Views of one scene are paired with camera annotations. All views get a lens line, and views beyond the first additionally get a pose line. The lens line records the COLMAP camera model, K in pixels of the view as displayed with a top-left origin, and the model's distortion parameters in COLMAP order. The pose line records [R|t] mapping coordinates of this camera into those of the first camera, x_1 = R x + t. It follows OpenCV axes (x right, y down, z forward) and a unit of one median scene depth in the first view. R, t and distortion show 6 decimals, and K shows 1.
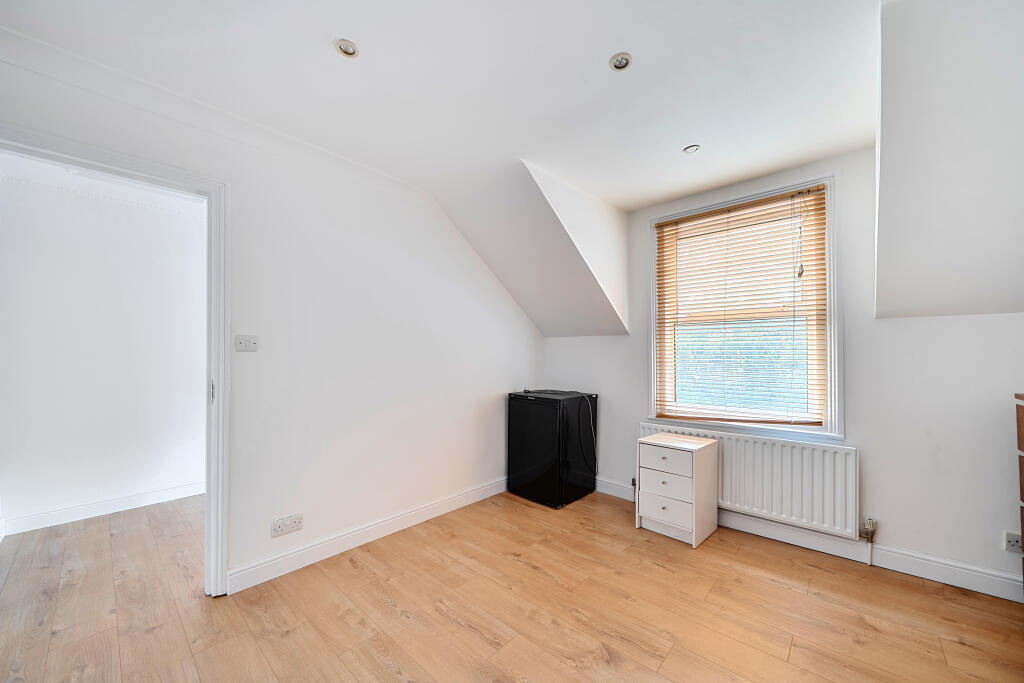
lens RADIAL K [[382.3, 0, 506.2], [0, 382.3, 350.3], [0, 0, 1]] dist [0.000283, 0.000071]
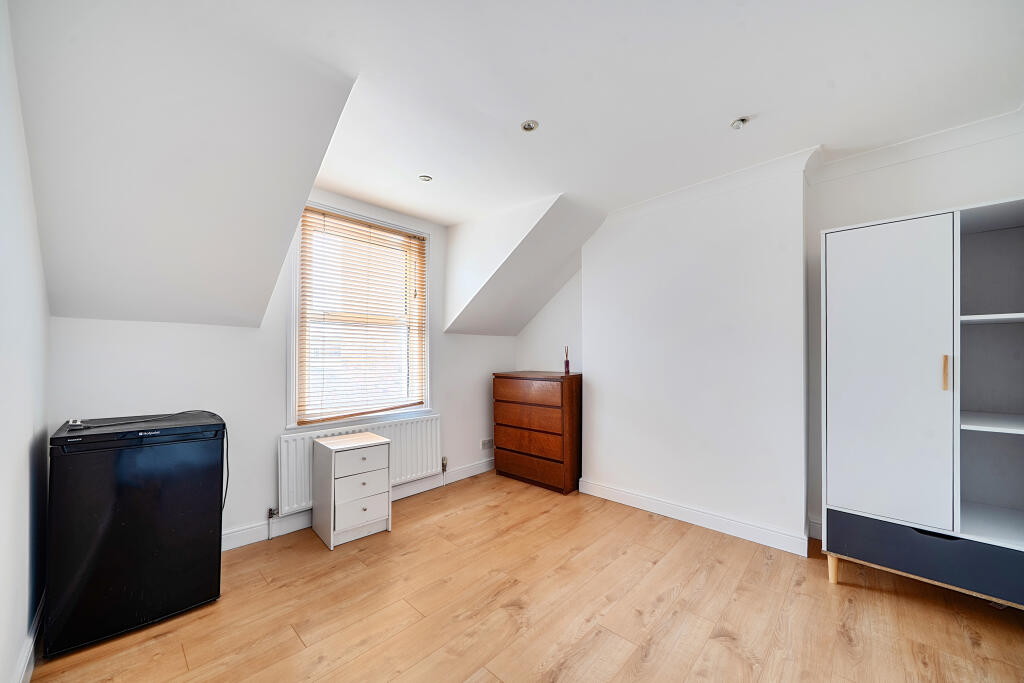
lens RADIAL K [[382.3, 0, 506.2], [0, 382.3, 350.3], [0, 0, 1]] dist [0.000283, 0.000071]
pose [[0.016490, 0.019239, 0.999679, -0.611837], [-0.013716, 0.999725, -0.019013, 0.018628], [-0.999770, -0.013398, 0.016749, 0.667175]]
